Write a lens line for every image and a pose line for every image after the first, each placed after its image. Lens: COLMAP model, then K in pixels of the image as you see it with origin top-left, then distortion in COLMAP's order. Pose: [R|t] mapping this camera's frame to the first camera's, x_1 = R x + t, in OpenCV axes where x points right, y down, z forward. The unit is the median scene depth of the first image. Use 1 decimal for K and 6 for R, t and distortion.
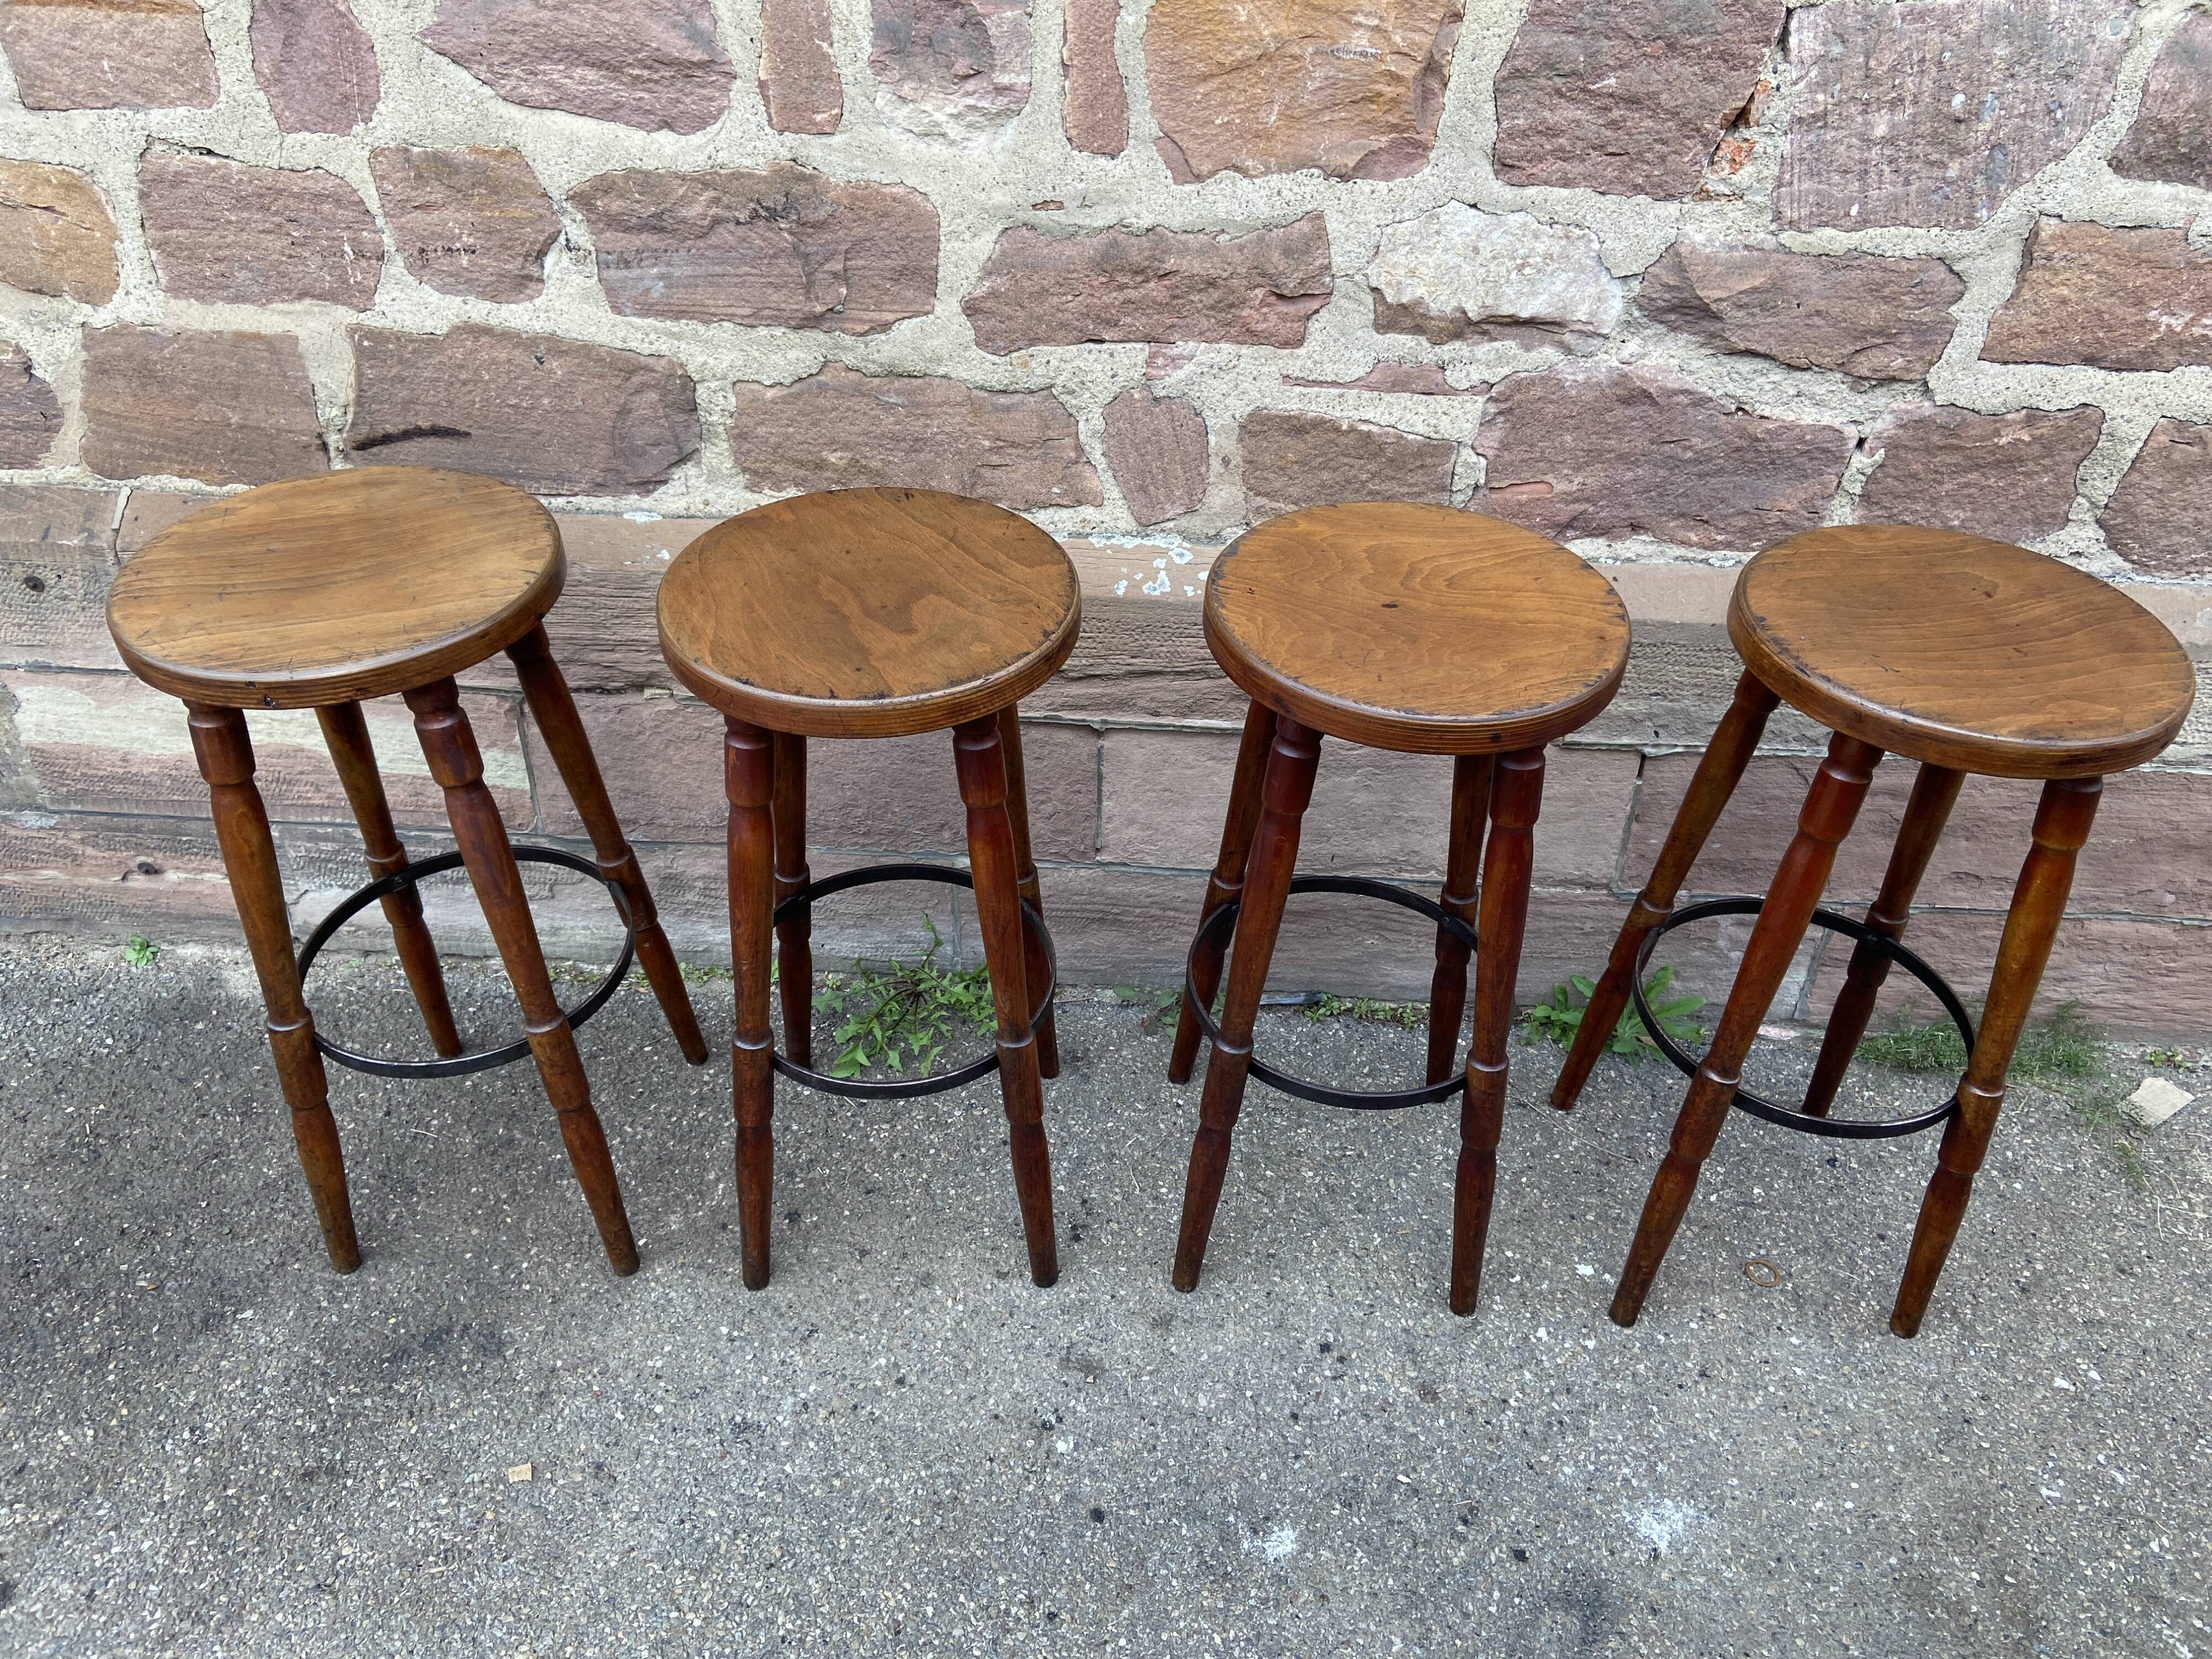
lens RADIAL K [[1665.9, 0, 1106.8], [0, 1665.9, 817.5], [0, 0, 1]] dist [0.124465, -0.160086]
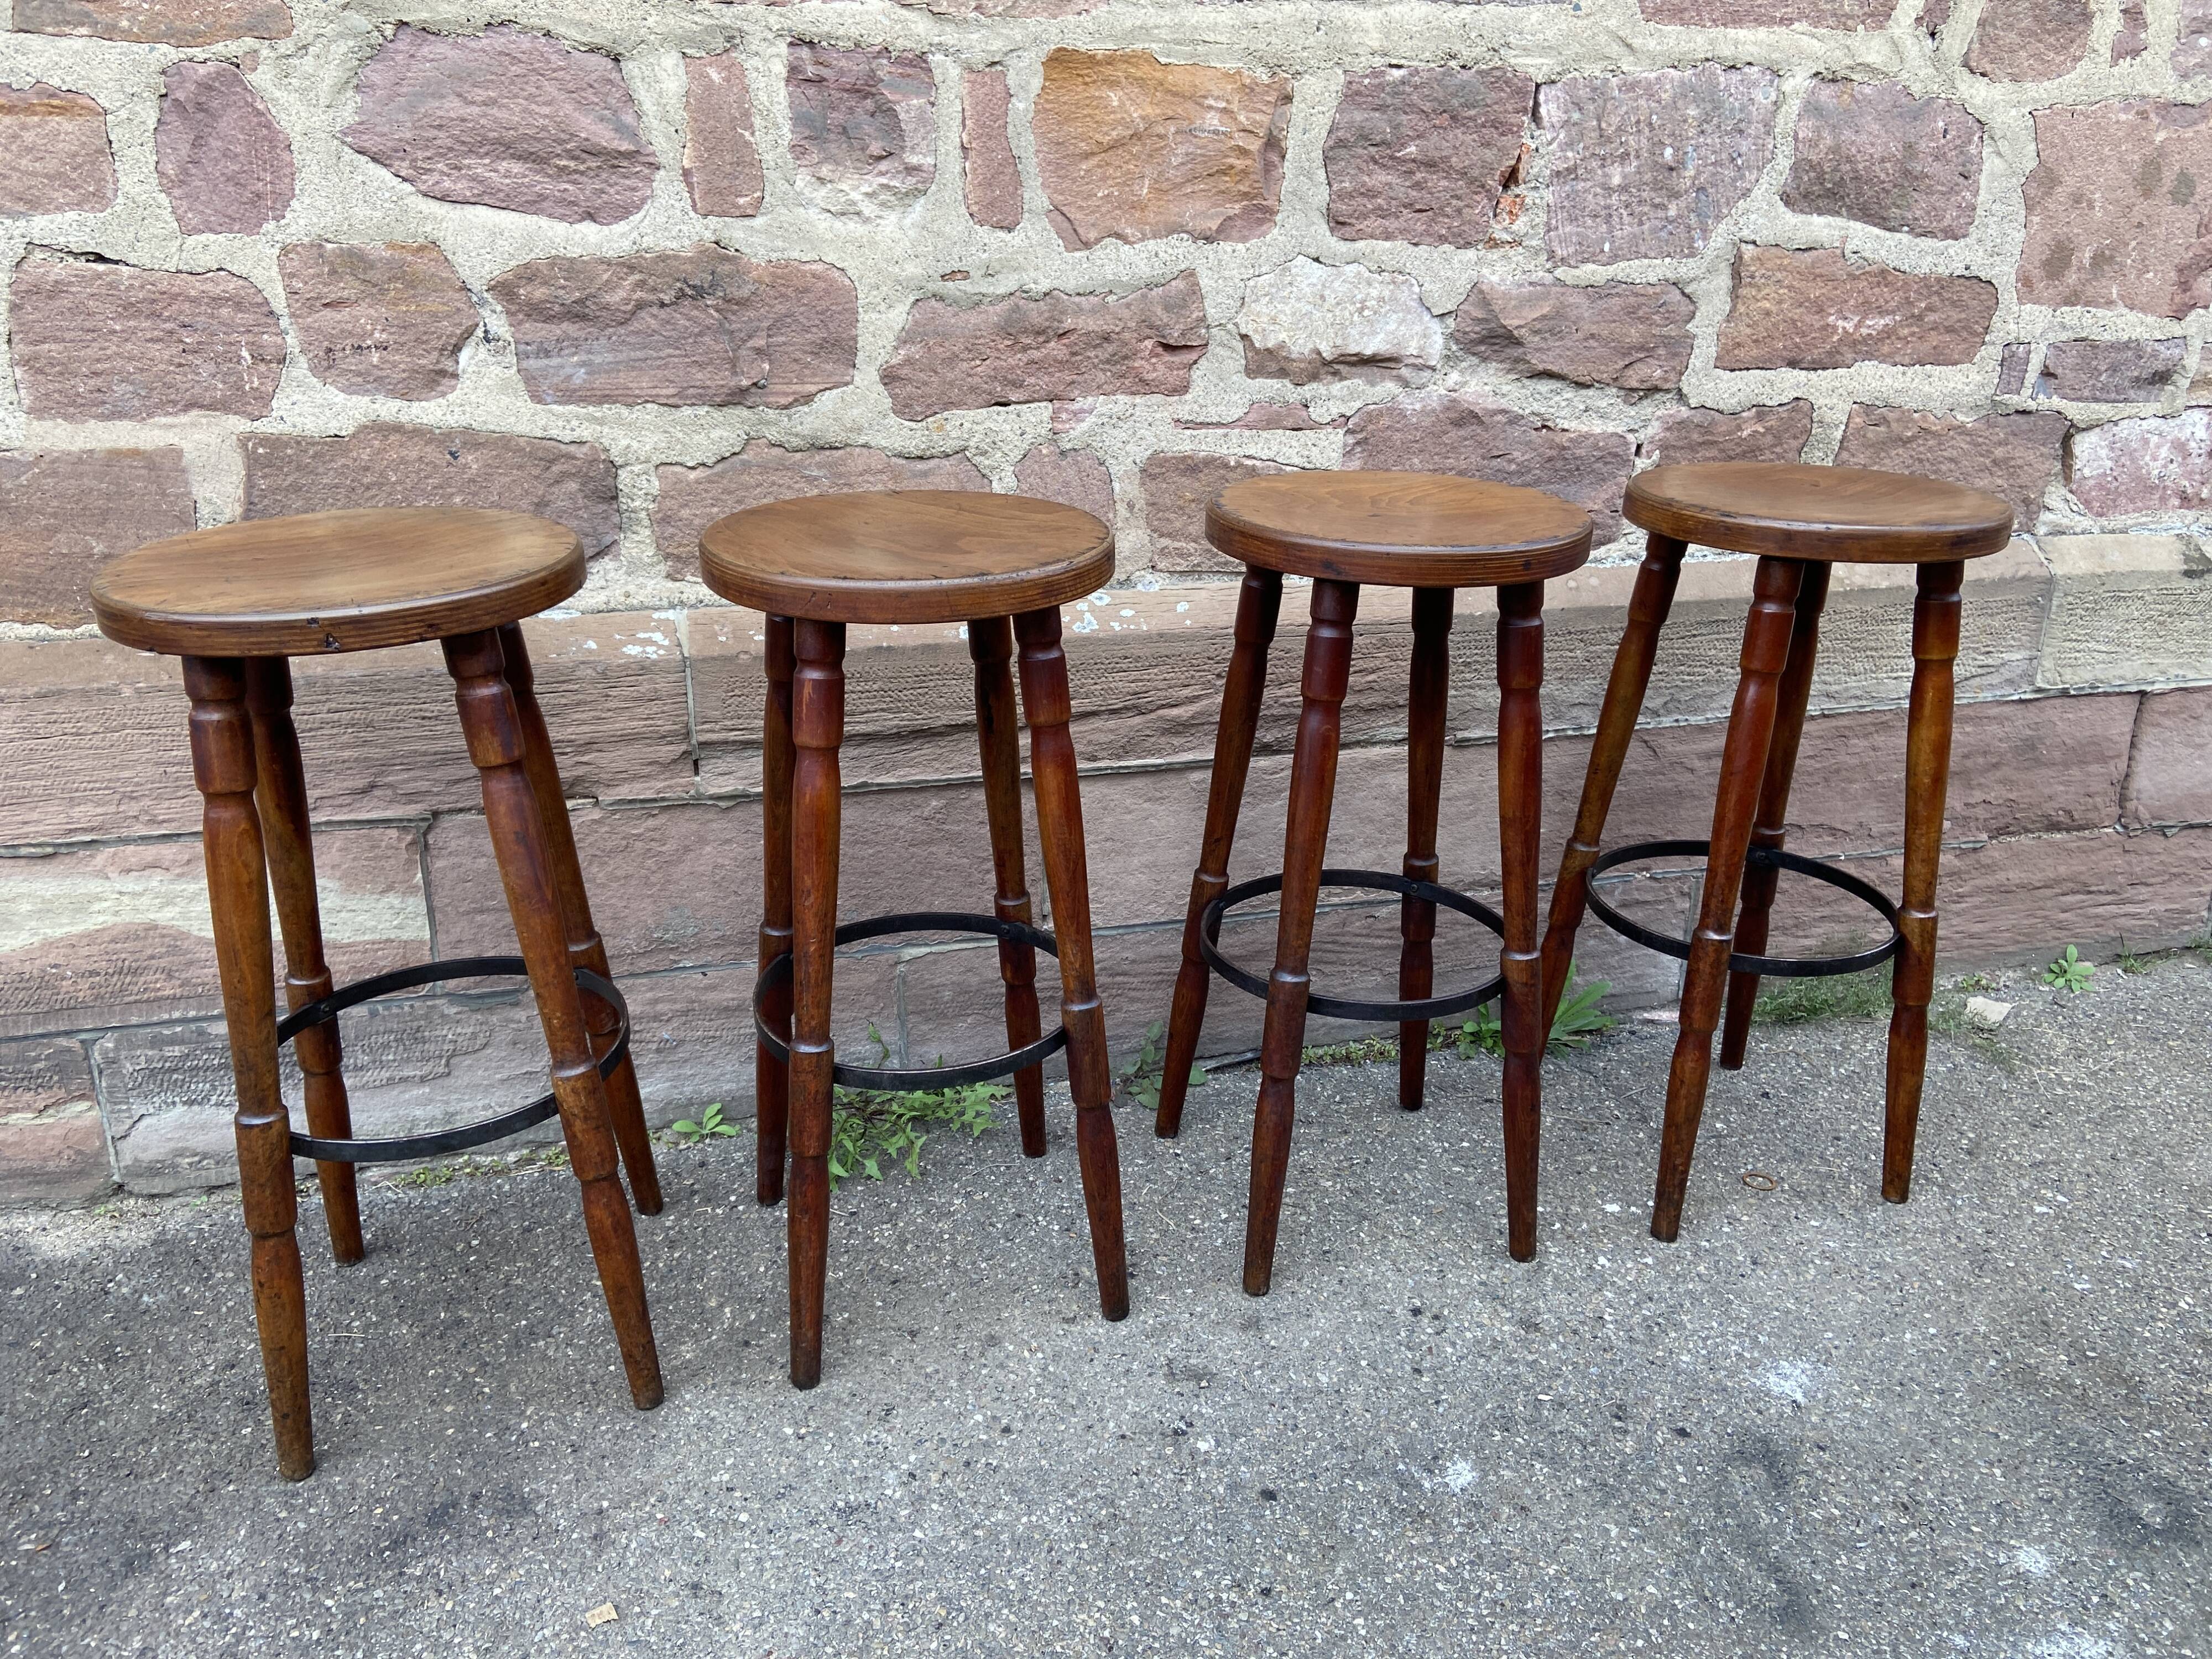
lens RADIAL K [[1665.9, 0, 1117.1], [0, 1665.9, 816.6], [0, 0, 1]] dist [0.124465, -0.160086]
pose [[0.954859, -0.123000, 0.270399, -0.260622], [0.192071, 0.950020, -0.246110, 0.248565], [-0.226613, 0.286936, 0.930760, 0.054925]]
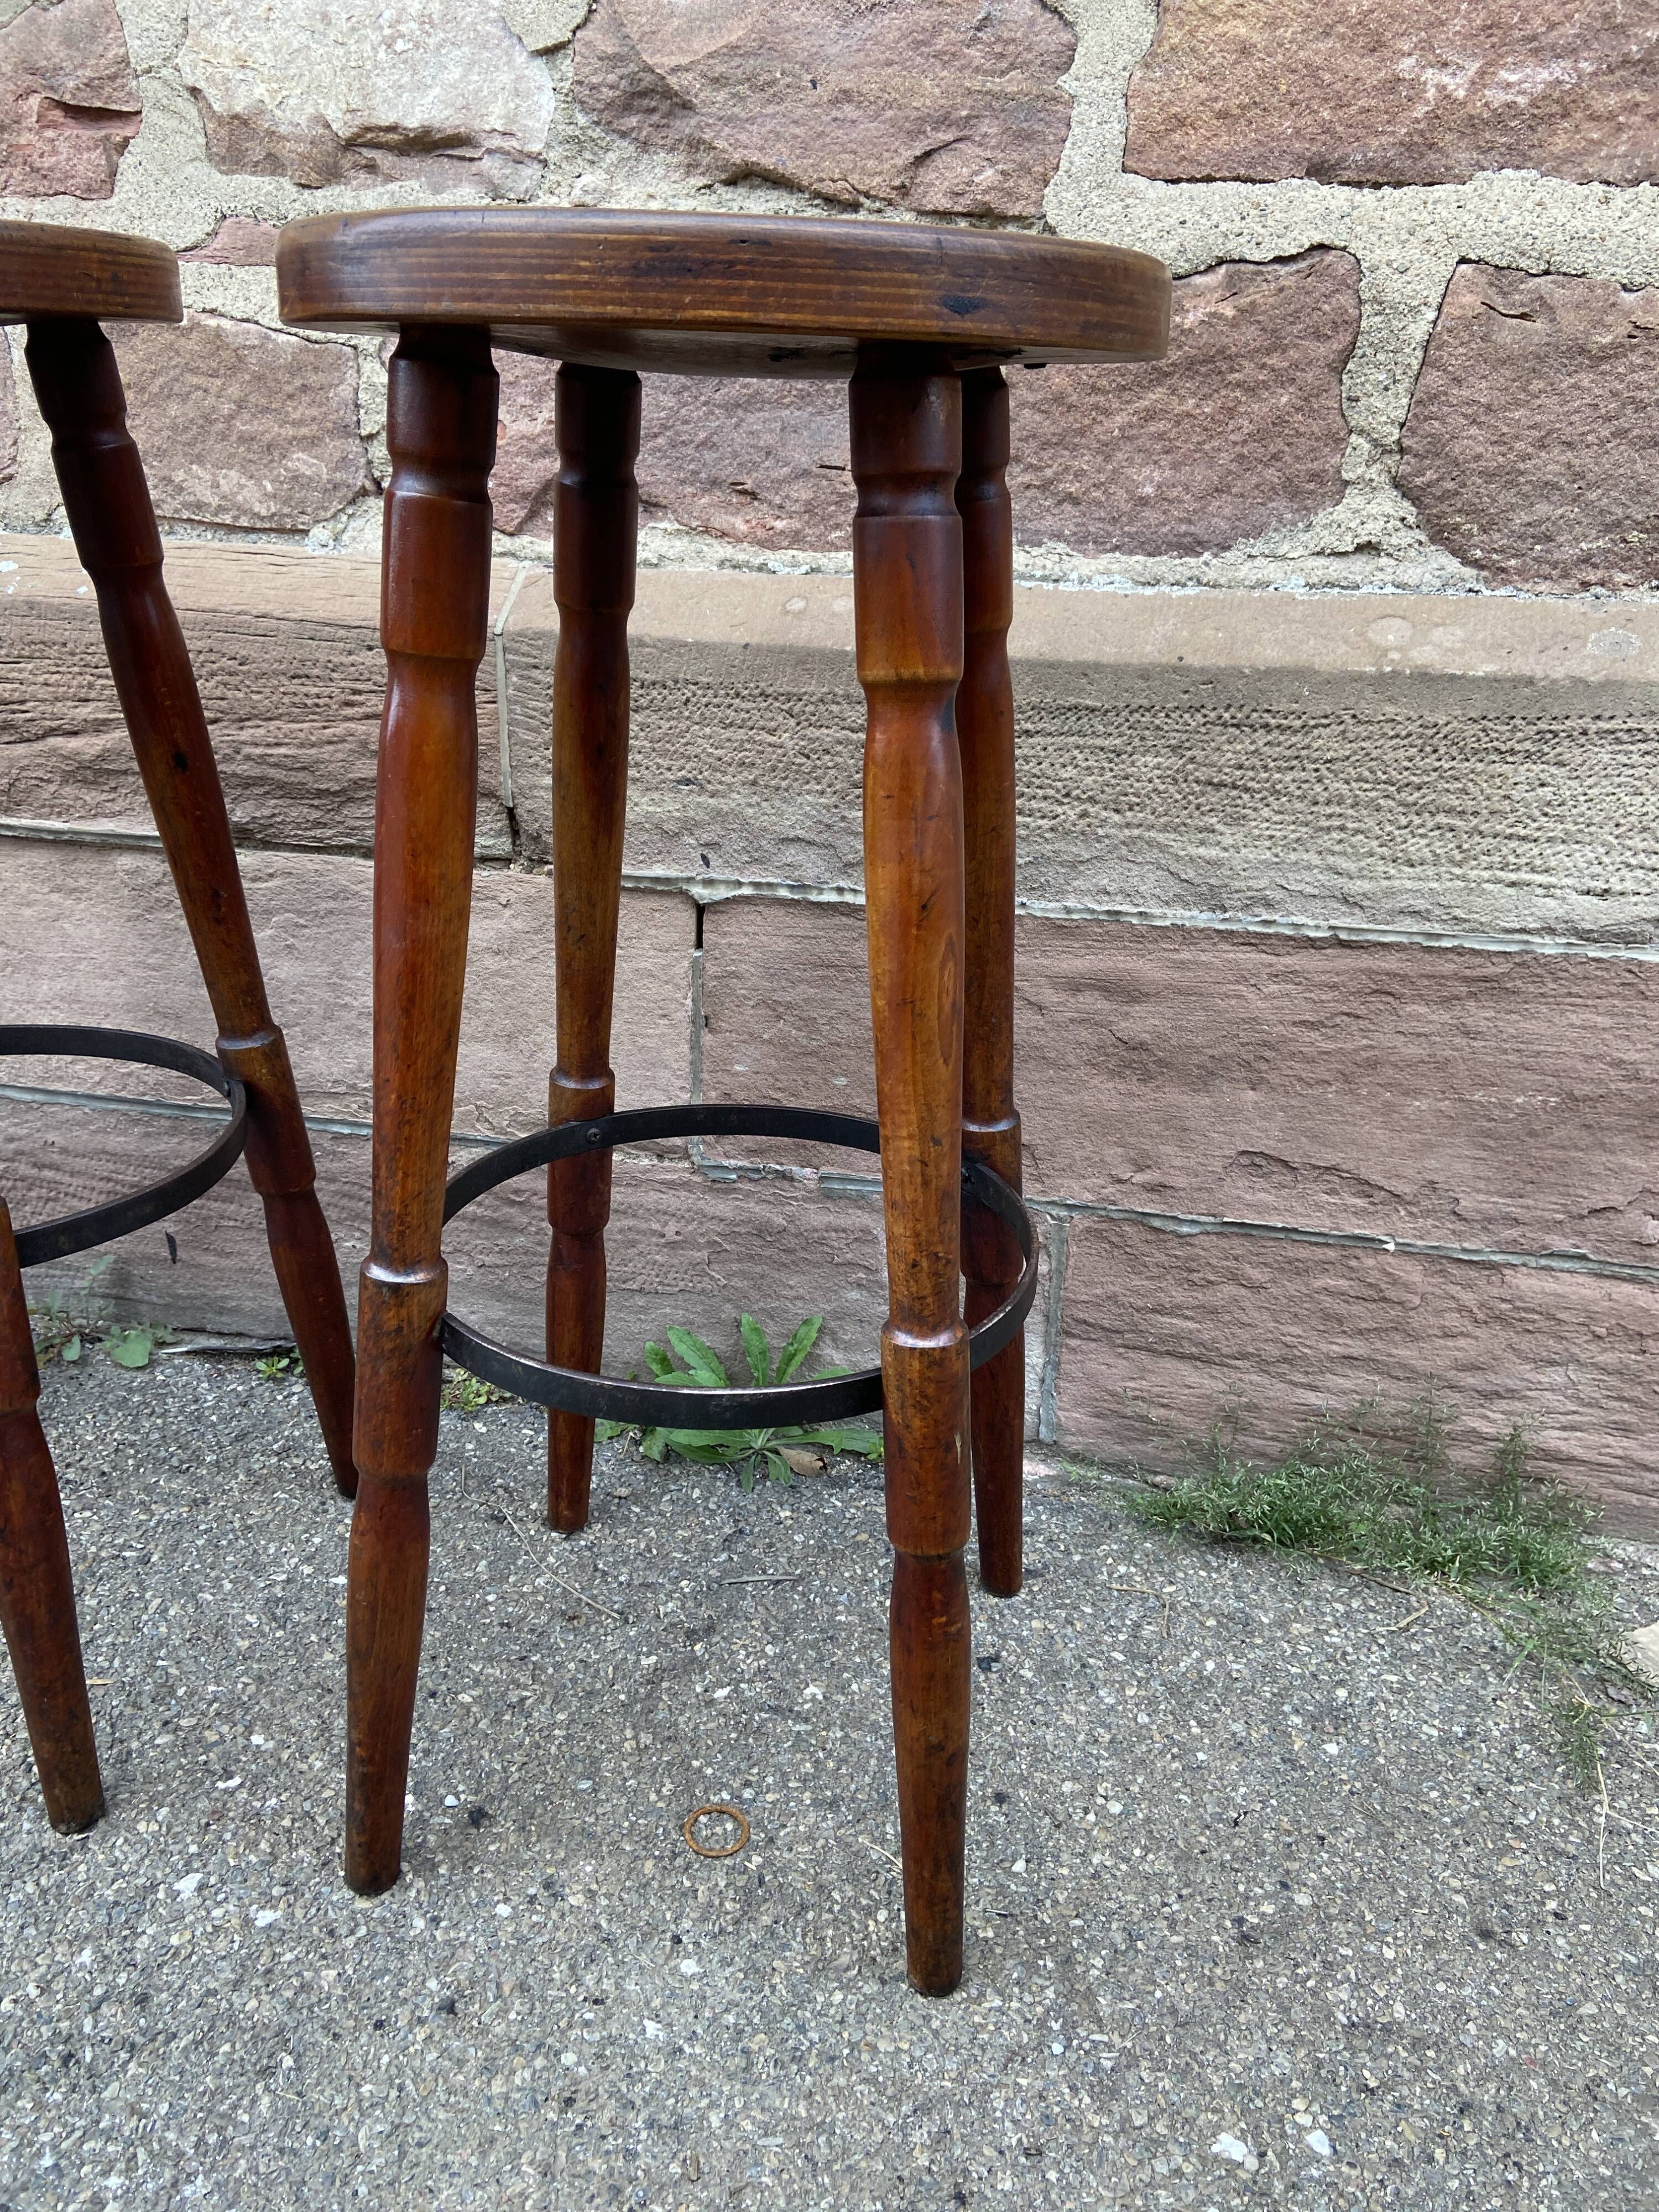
lens RADIAL K [[1665.9, 0, 841.4], [0, 1665.9, 1098.1], [0, 0, 1]] dist [0.124465, -0.160086]
pose [[0.985019, 0.059336, -0.161917, 0.515949], [-0.100901, 0.959746, -0.262119, 0.199033], [0.139846, 0.274530, 0.951355, 0.499893]]
